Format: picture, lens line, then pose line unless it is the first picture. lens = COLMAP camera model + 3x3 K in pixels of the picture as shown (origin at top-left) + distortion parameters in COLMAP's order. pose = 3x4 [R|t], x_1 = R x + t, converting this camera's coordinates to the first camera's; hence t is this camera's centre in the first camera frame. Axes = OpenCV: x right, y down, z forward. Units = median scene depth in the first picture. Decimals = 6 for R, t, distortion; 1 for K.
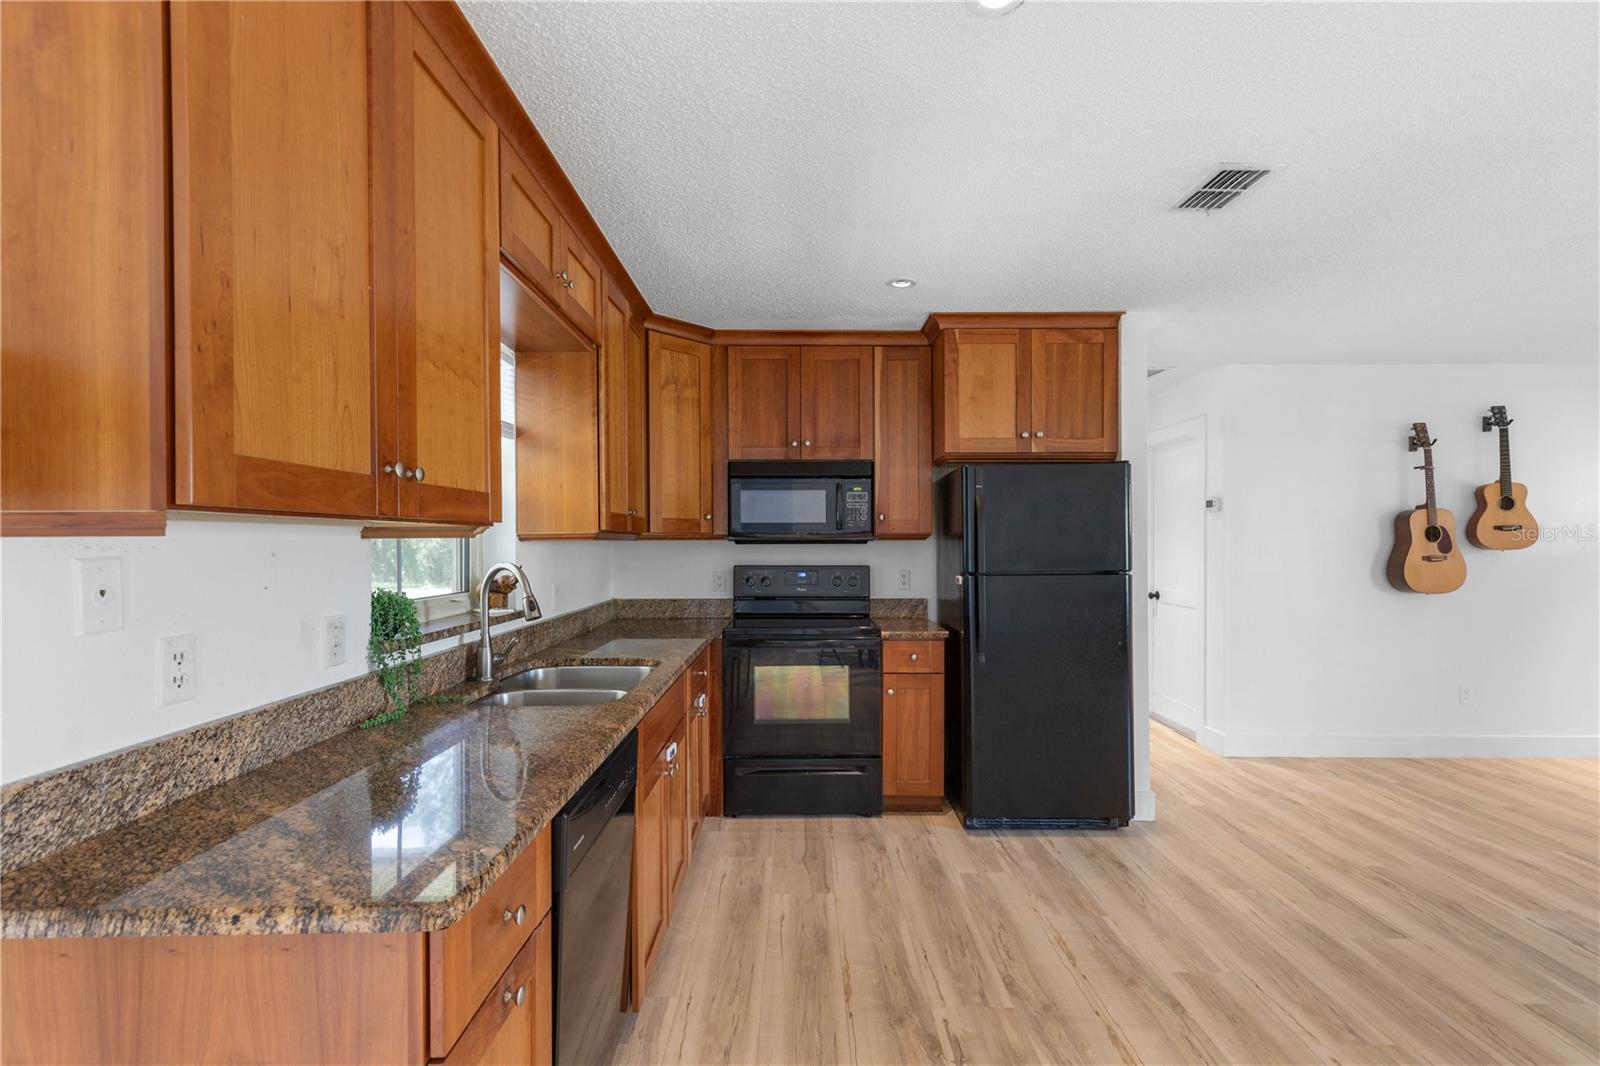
lens RADIAL K [[726.1, 0, 803.8], [0, 726.1, 543.5], [0, 0, 1]] dist [0.008805, -0.001072]
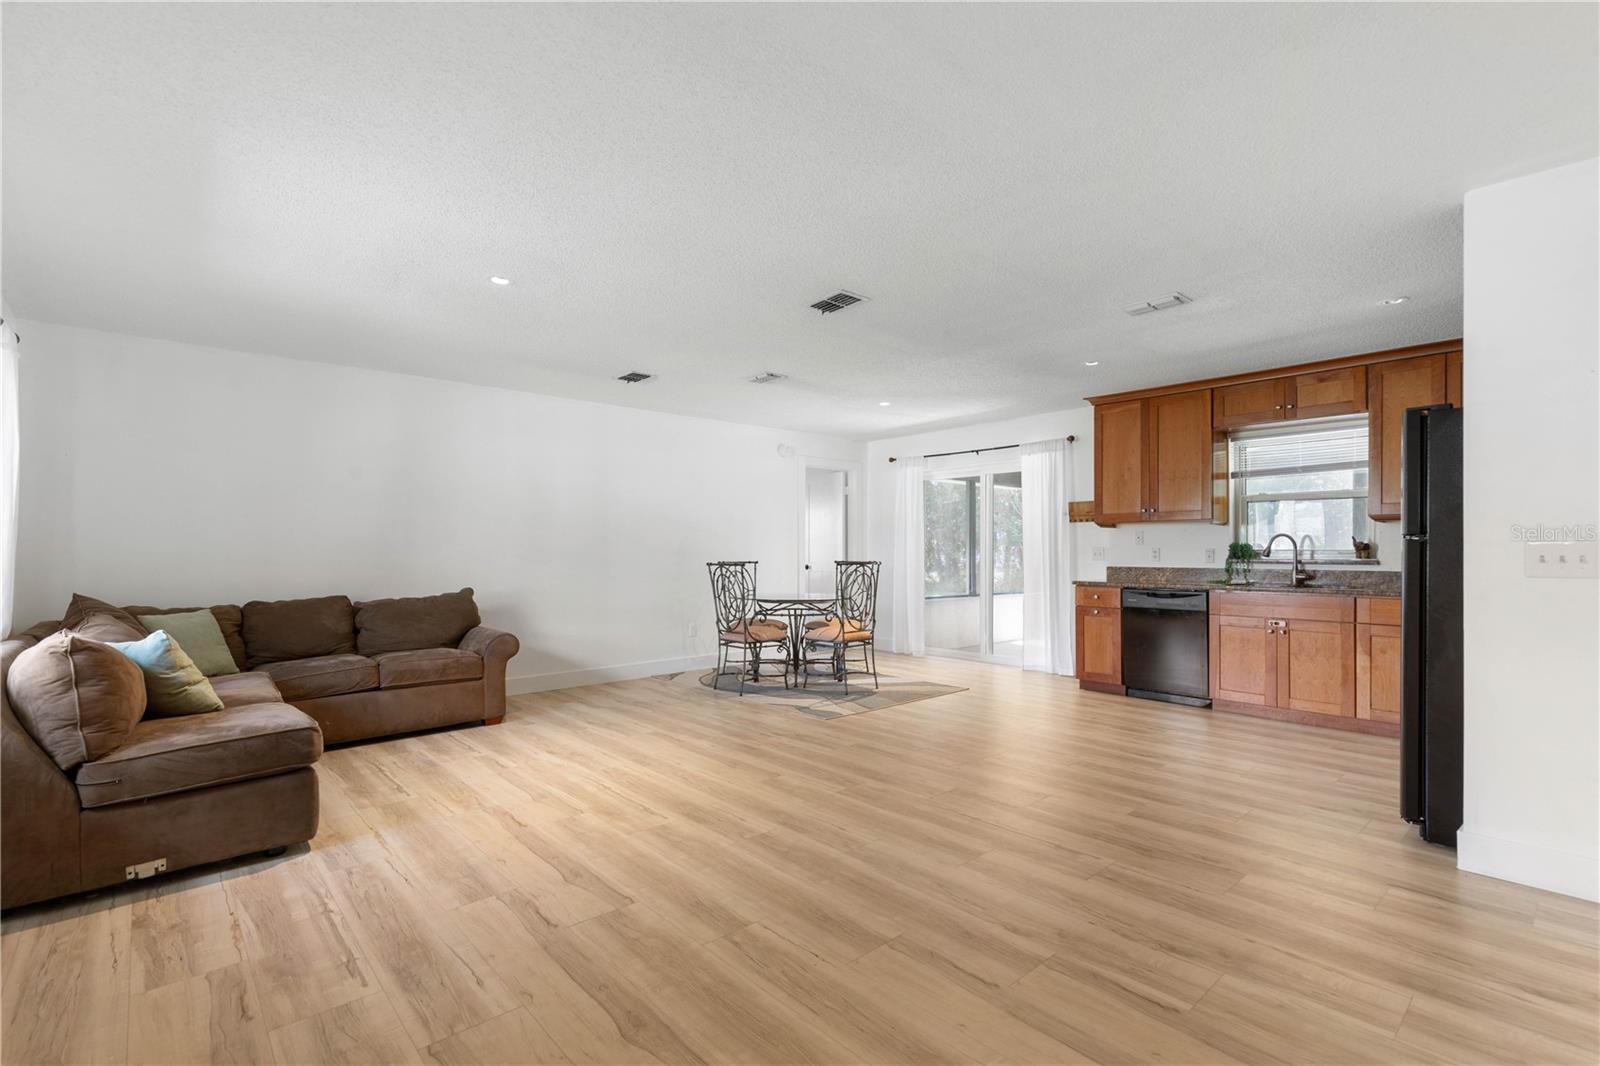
lens RADIAL K [[718.0, 0, 804.6], [0, 718.0, 543.5], [0, 0, 1]] dist [0.000844, -0.000493]
pose [[-0.750338, -0.009915, -0.660980, 1.455212], [-0.005957, 0.999948, -0.008238, 0.054894], [0.661028, -0.002243, -0.750358, 1.094633]]
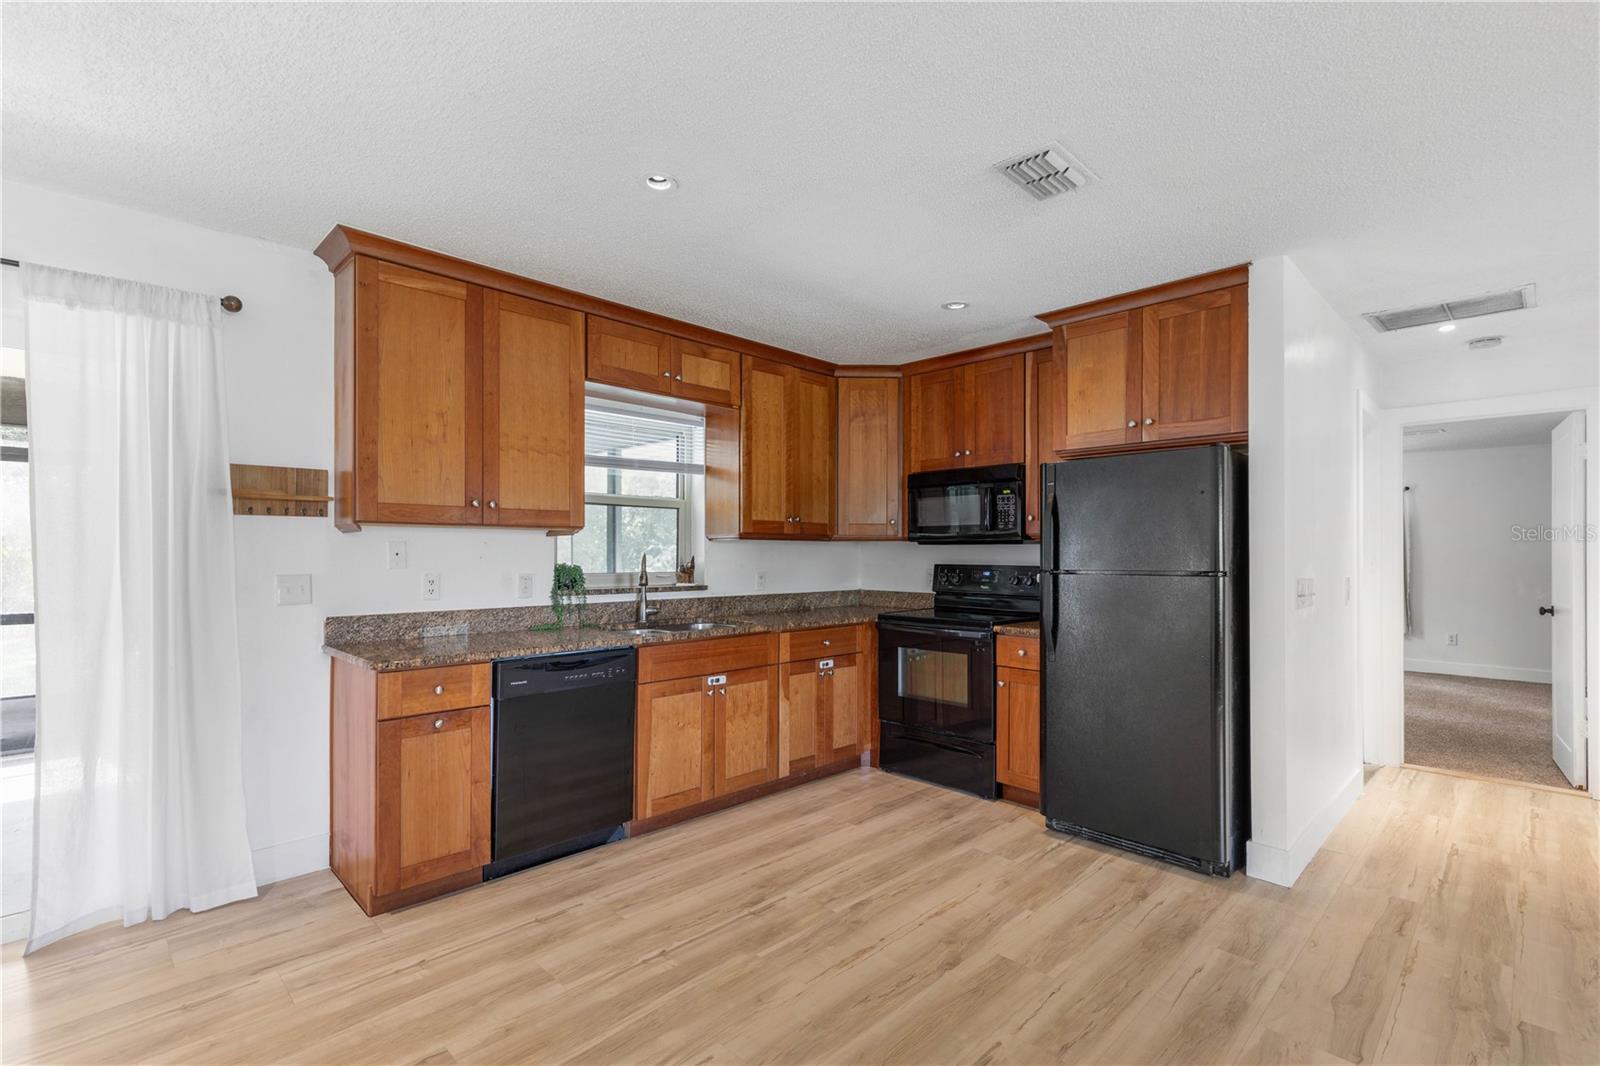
lens RADIAL K [[735.5, 0, 801.6], [0, 735.5, 549.4], [0, 0, 1]] dist [0.005871, 0.000206]
pose [[0.702424, 0.000469, -0.711758, 0.670088], [-0.006877, 0.999958, -0.006128, 0.018078], [0.711725, 0.009199, 0.702398, 0.045242]]
